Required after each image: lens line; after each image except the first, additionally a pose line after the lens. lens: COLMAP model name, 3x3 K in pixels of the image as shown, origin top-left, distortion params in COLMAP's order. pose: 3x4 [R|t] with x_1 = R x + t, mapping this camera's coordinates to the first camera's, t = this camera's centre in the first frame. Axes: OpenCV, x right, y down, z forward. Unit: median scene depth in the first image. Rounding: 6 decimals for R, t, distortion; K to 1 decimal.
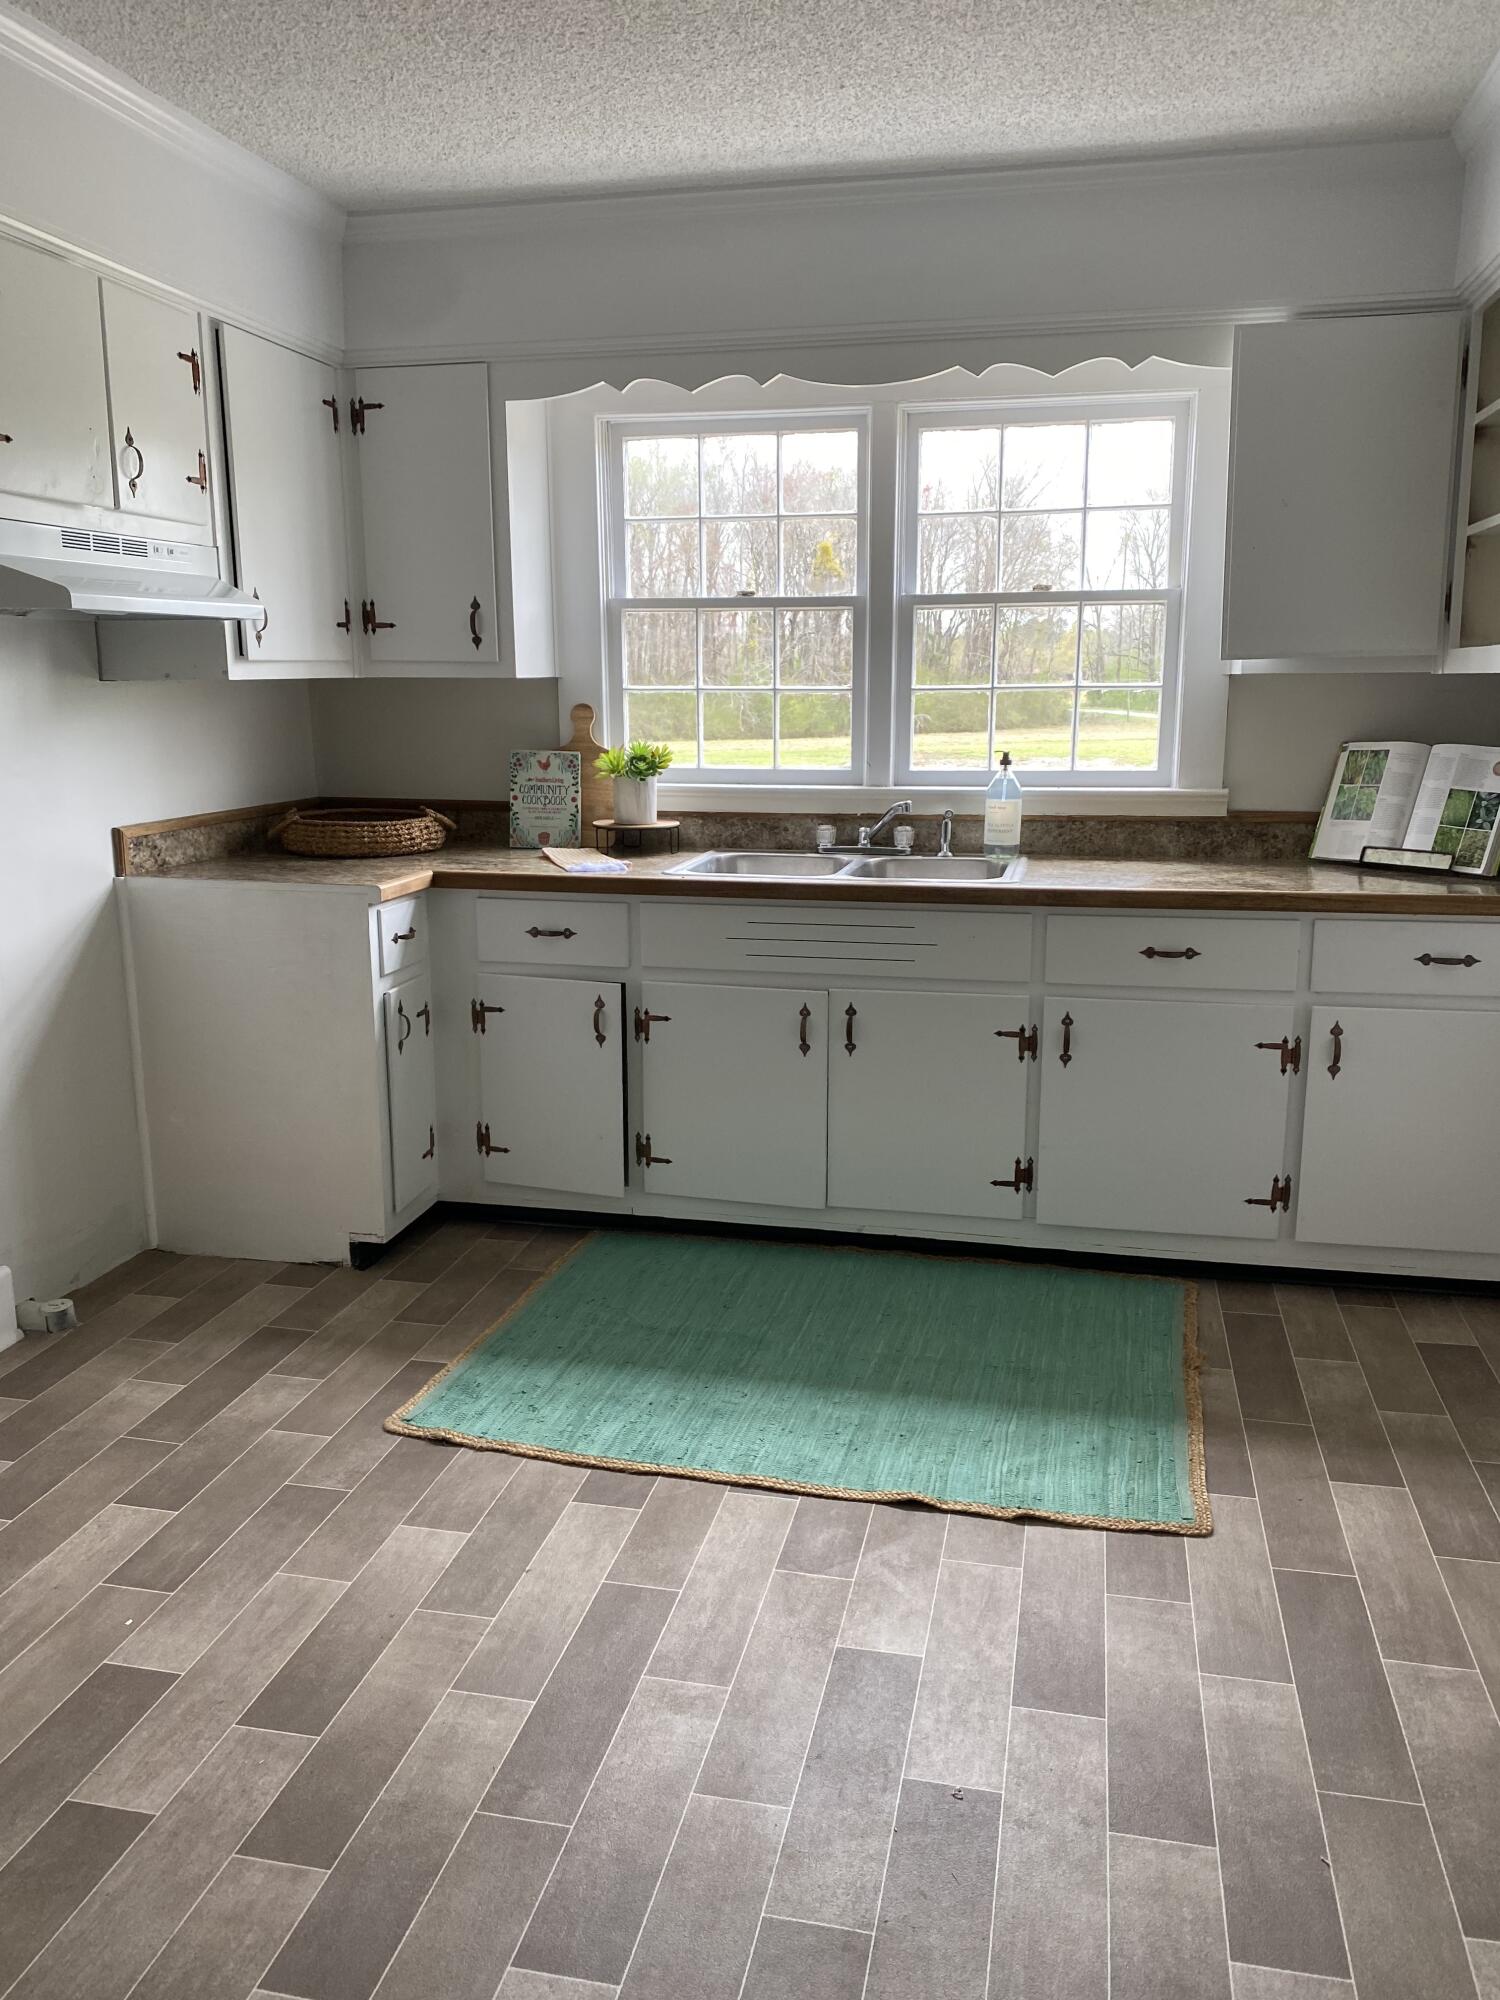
lens RADIAL K [[1513.8, 0, 753.6], [0, 1513.8, 1007.1], [0, 0, 1]] dist [0.039274, -0.039127]
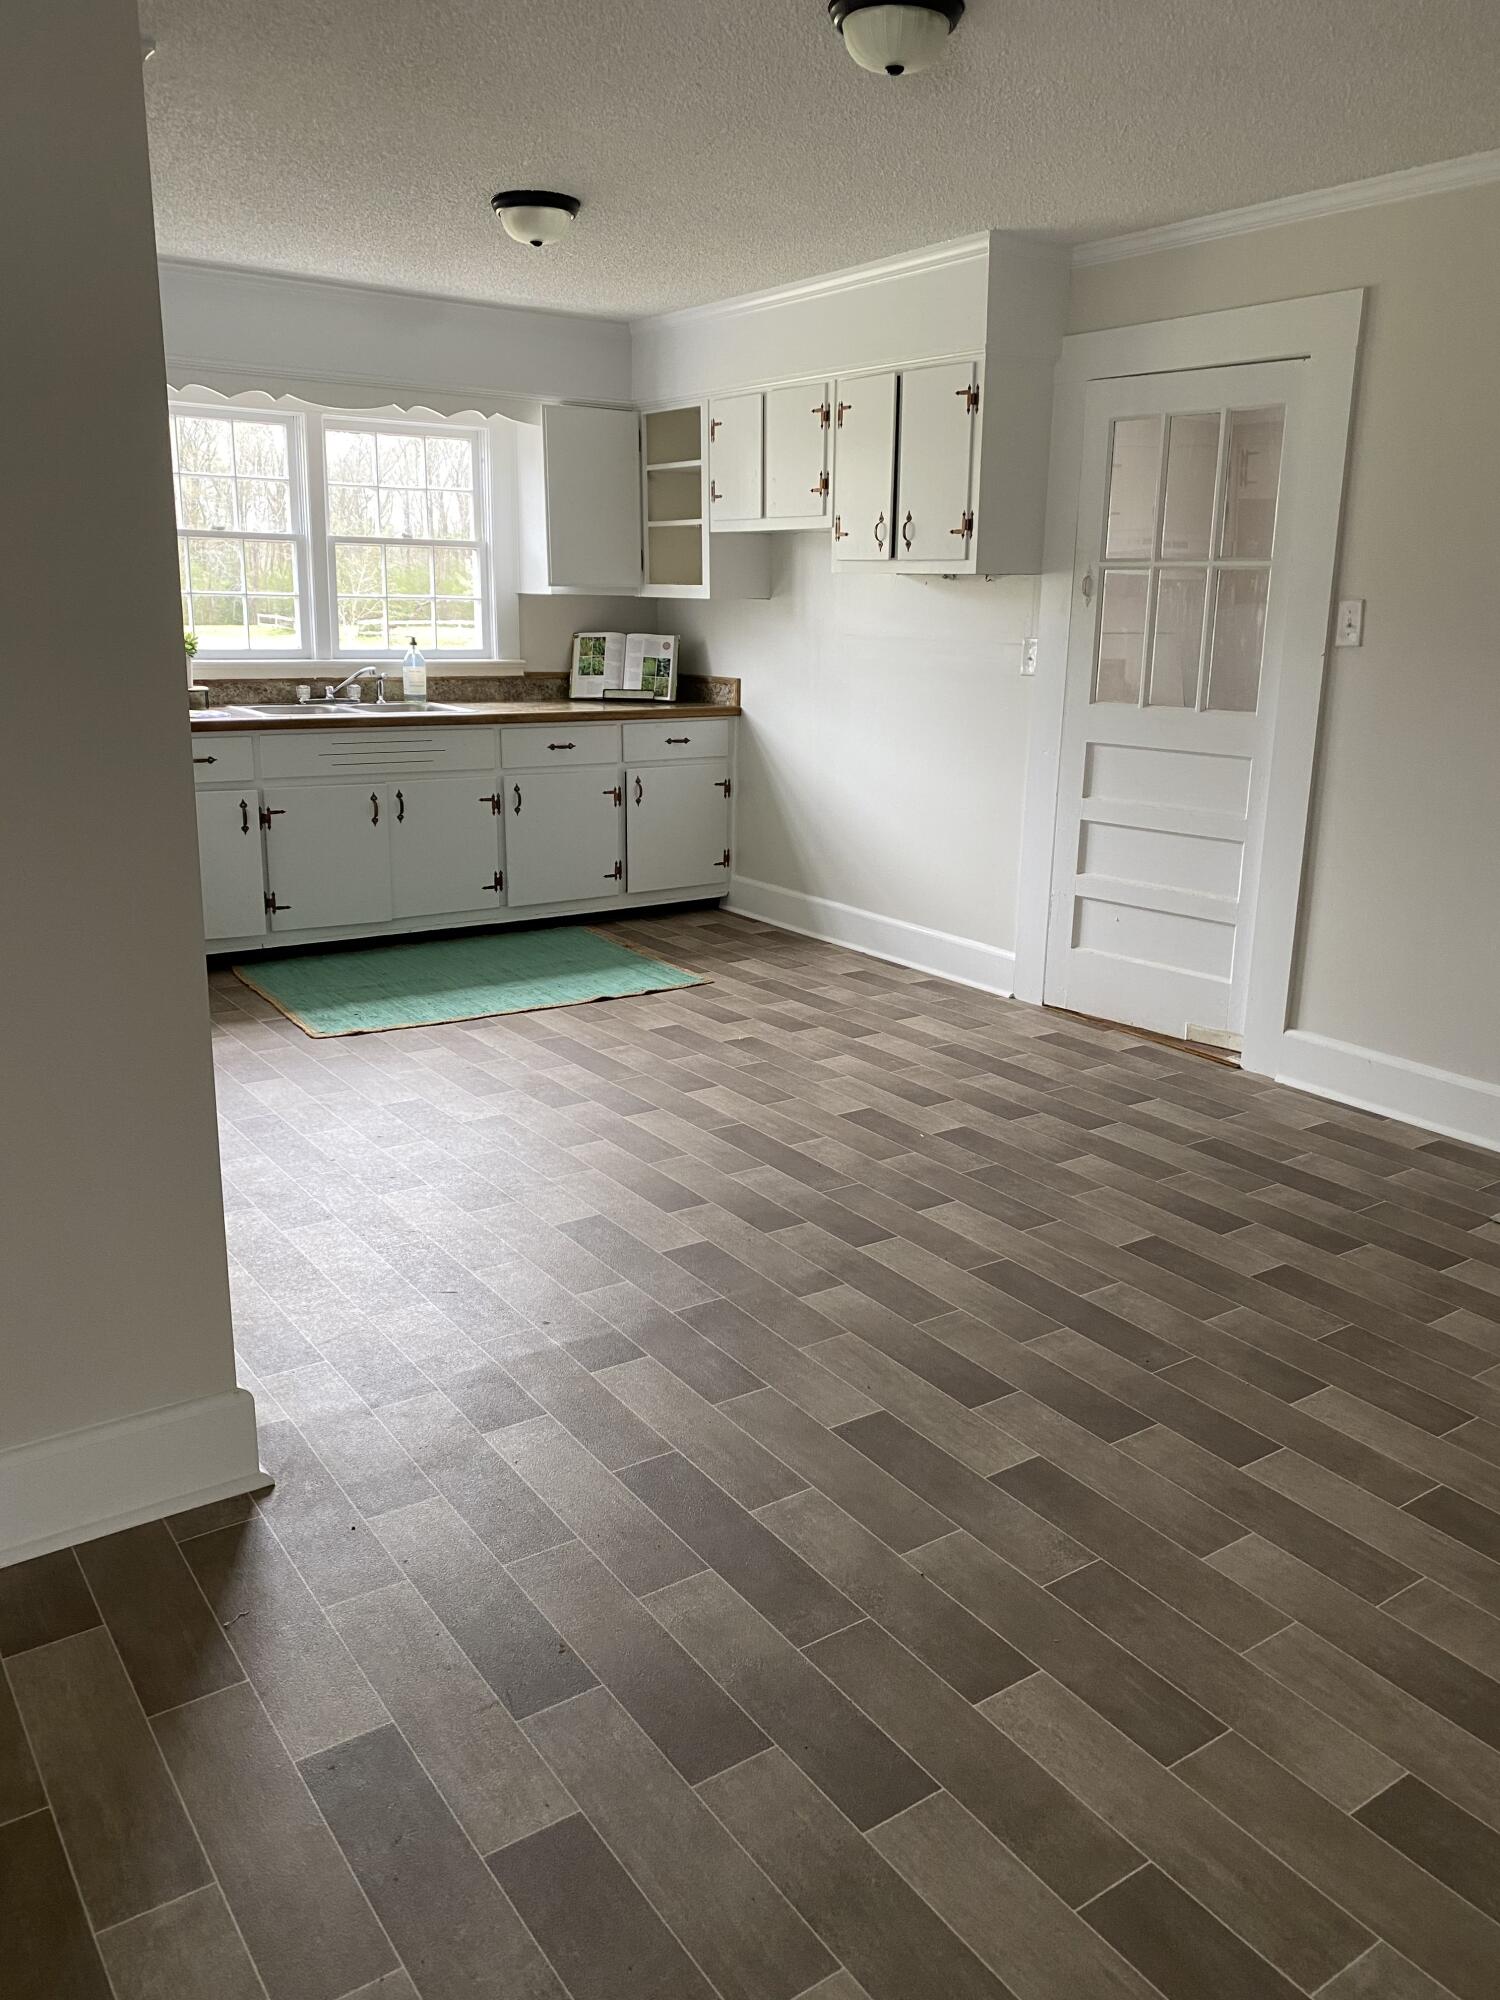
lens RADIAL K [[1485.1, 0, 773.2], [0, 1485.1, 1004.0], [0, 0, 1]] dist [0.152508, -0.502008]
pose [[0.662946, -0.176576, 0.727546, -0.853980], [0.132623, 0.984118, 0.117999, 0.084726], [-0.736826, 0.018262, 0.675835, -0.387085]]
